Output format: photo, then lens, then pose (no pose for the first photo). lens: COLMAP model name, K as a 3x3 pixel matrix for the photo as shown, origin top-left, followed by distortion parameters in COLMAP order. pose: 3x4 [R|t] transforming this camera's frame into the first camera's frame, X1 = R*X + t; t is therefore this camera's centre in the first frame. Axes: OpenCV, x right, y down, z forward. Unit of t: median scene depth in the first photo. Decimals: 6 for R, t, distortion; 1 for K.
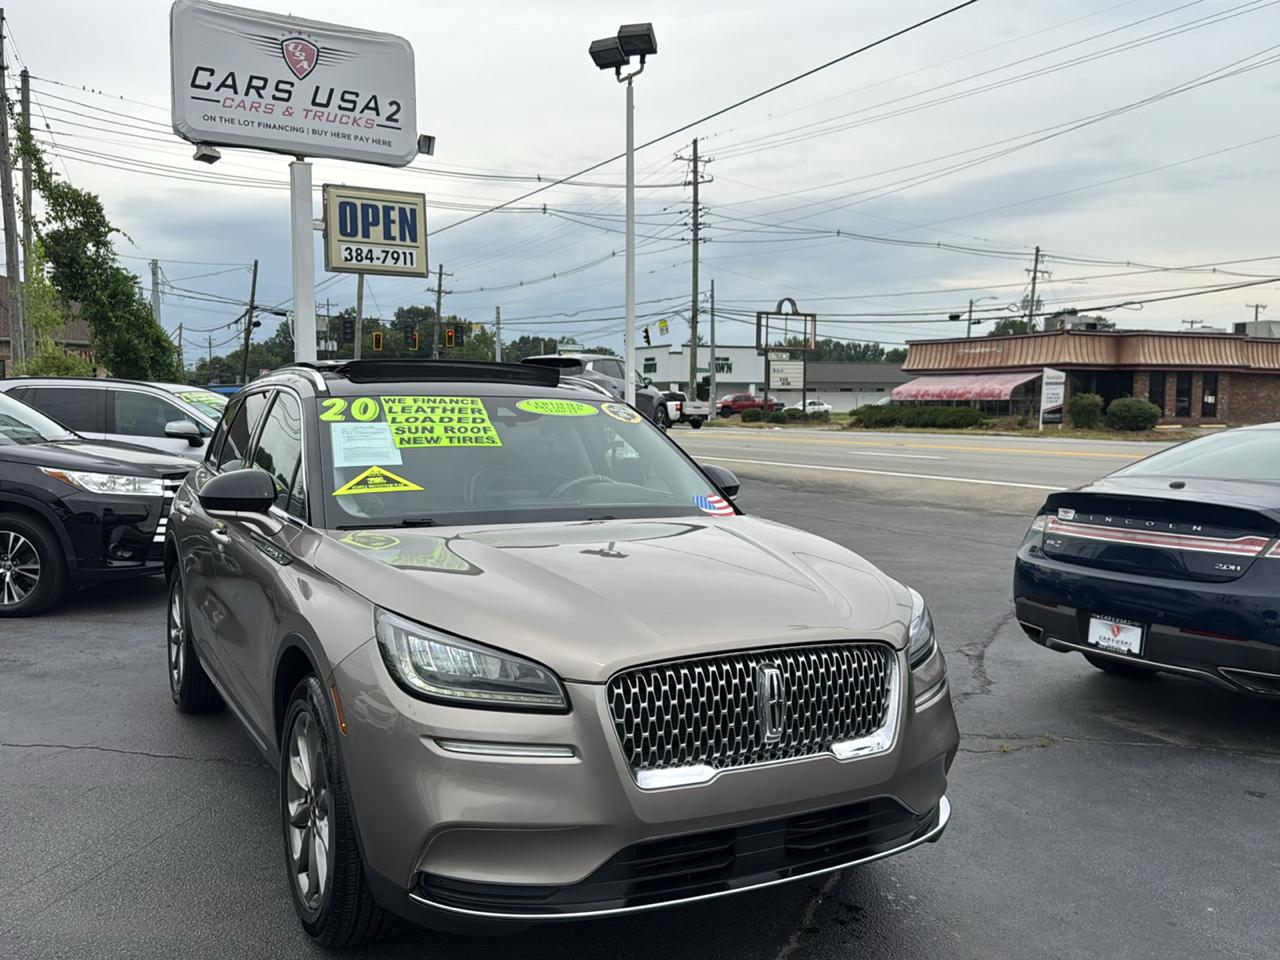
lens RADIAL K [[1146.7, 0, 632.1], [0, 1146.7, 487.0], [0, 0, 1]] dist [0.187441, -0.371697]
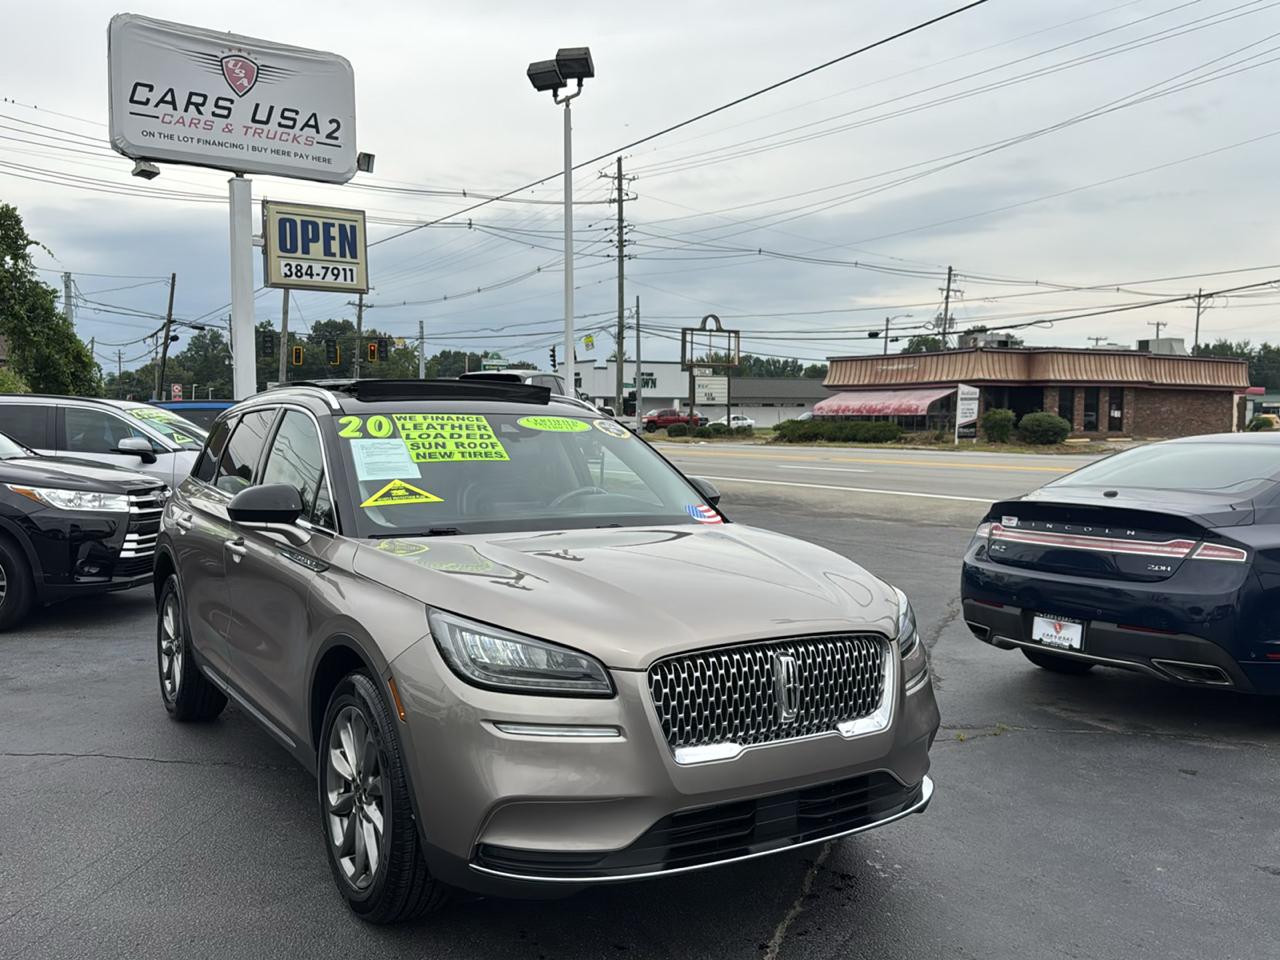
lens RADIAL K [[1146.7, 0, 632.1], [0, 1146.7, 487.0], [0, 0, 1]] dist [0.187441, -0.371697]
pose [[0.997733, -0.005579, 0.067072, -0.016939], [0.006428, 0.999902, -0.012448, 0.000820], [-0.066996, 0.012851, 0.997671, -0.018632]]
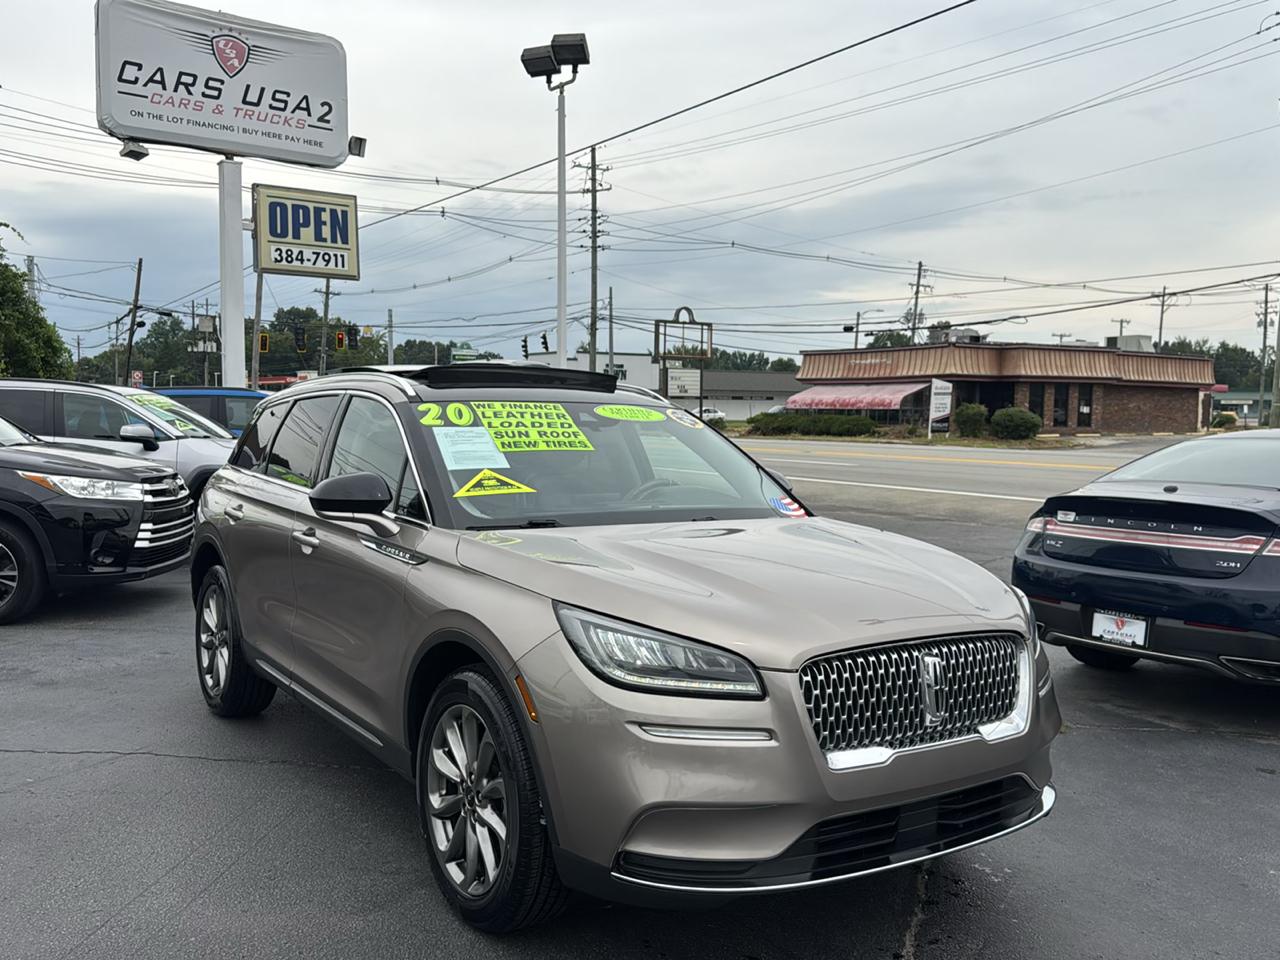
lens RADIAL K [[1146.7, 0, 632.1], [0, 1146.7, 487.0], [0, 0, 1]] dist [0.187441, -0.371697]
pose [[0.995227, 0.000690, 0.097582, -0.042811], [-0.000162, 0.999985, -0.005421, 0.000779], [-0.097584, 0.005379, 0.995213, -0.008322]]
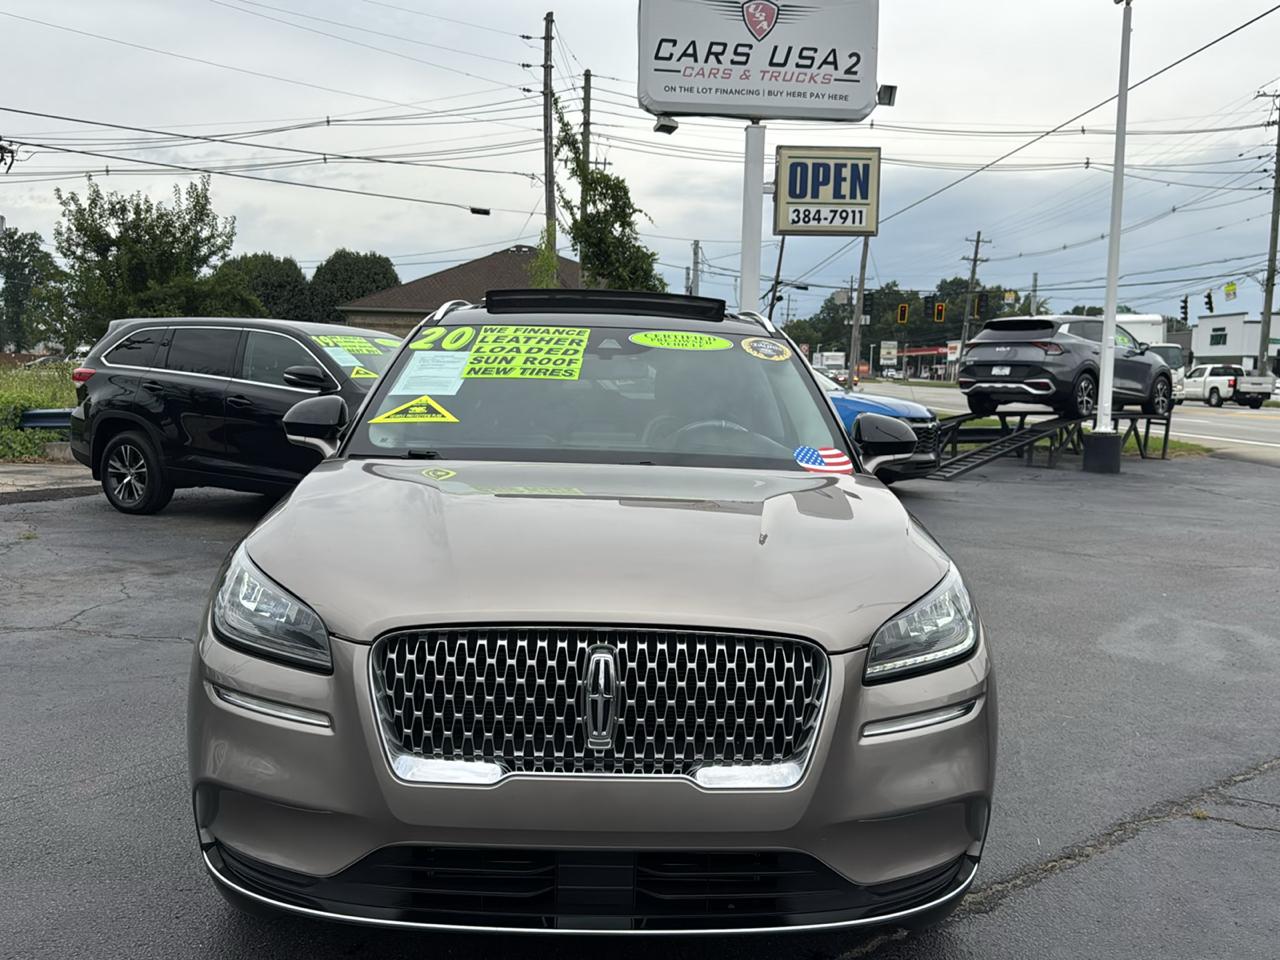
lens RADIAL K [[1146.7, 0, 632.1], [0, 1146.7, 487.0], [0, 0, 1]] dist [0.187441, -0.371697]
pose [[0.897739, 0.059904, -0.436436, 0.074853], [-0.050443, 0.998173, 0.033248, 0.003584], [0.437630, -0.007833, 0.899121, 0.053027]]
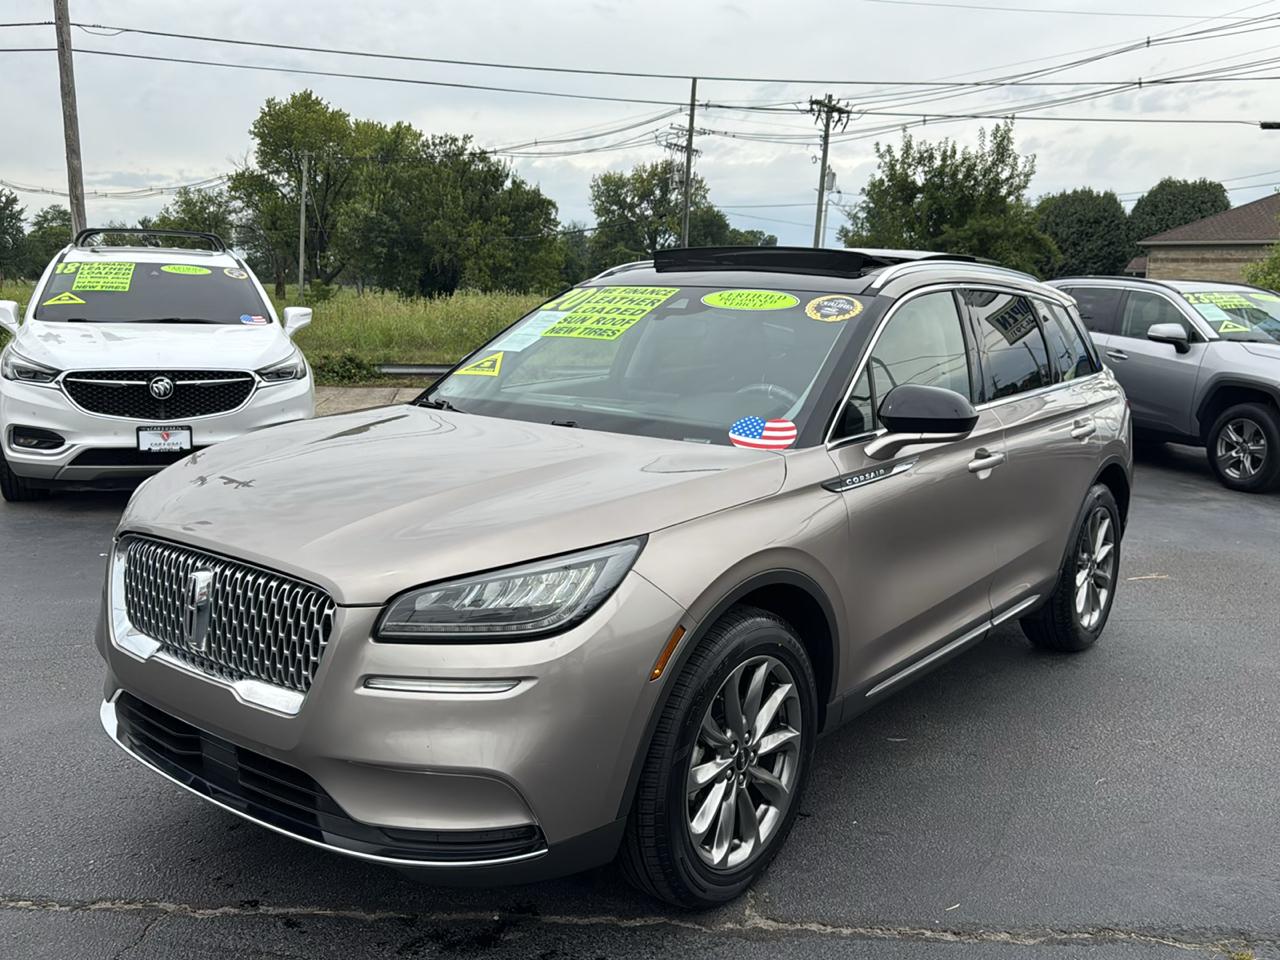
lens RADIAL K [[1176.3, 0, 640.0], [0, 1176.3, 480.0], [0, 0, 1]] dist [0.062459, -0.128942]
pose [[0.403422, 0.148434, -0.902894, 0.183952], [-0.083655, 0.988605, 0.125146, -0.010752], [0.911182, 0.025045, 0.411243, 0.154847]]
